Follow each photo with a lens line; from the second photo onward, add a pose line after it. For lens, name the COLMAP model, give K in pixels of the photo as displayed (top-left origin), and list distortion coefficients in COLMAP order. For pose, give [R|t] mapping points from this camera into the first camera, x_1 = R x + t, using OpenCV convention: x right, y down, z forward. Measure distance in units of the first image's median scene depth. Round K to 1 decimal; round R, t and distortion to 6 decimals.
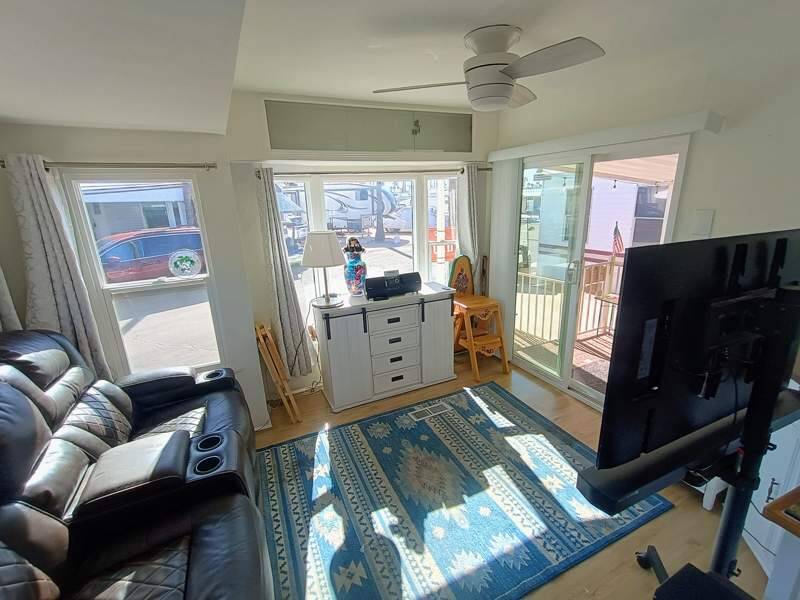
lens RADIAL K [[361.9, 0, 399.6], [0, 361.9, 297.5], [0, 0, 1]] dist [0.002263, 0.000198]
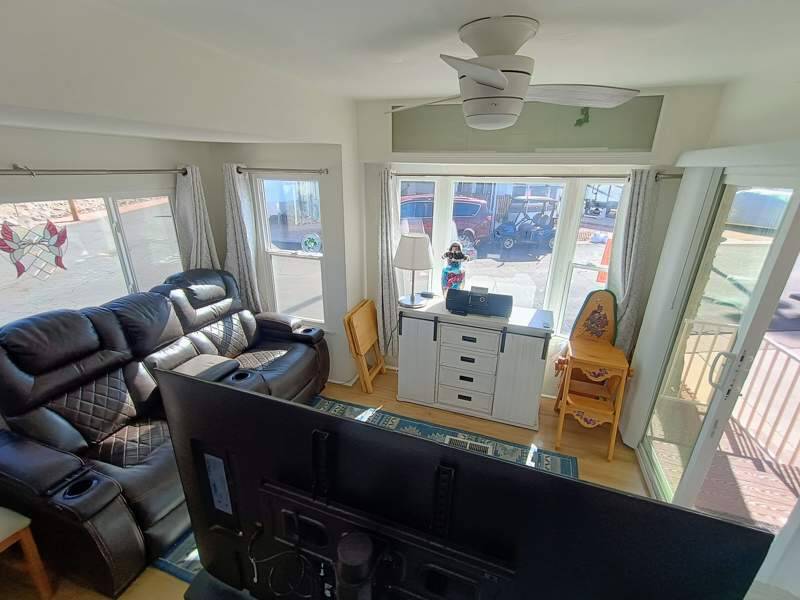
lens RADIAL K [[361.9, 0, 399.3], [0, 361.9, 300.3], [0, 0, 1]] dist [0.002263, 0.000198]
pose [[0.716871, 0.284610, -0.636469, 0.425642], [-0.222814, 0.958534, 0.177668, -0.160944], [0.660643, 0.014449, 0.750561, 0.181476]]
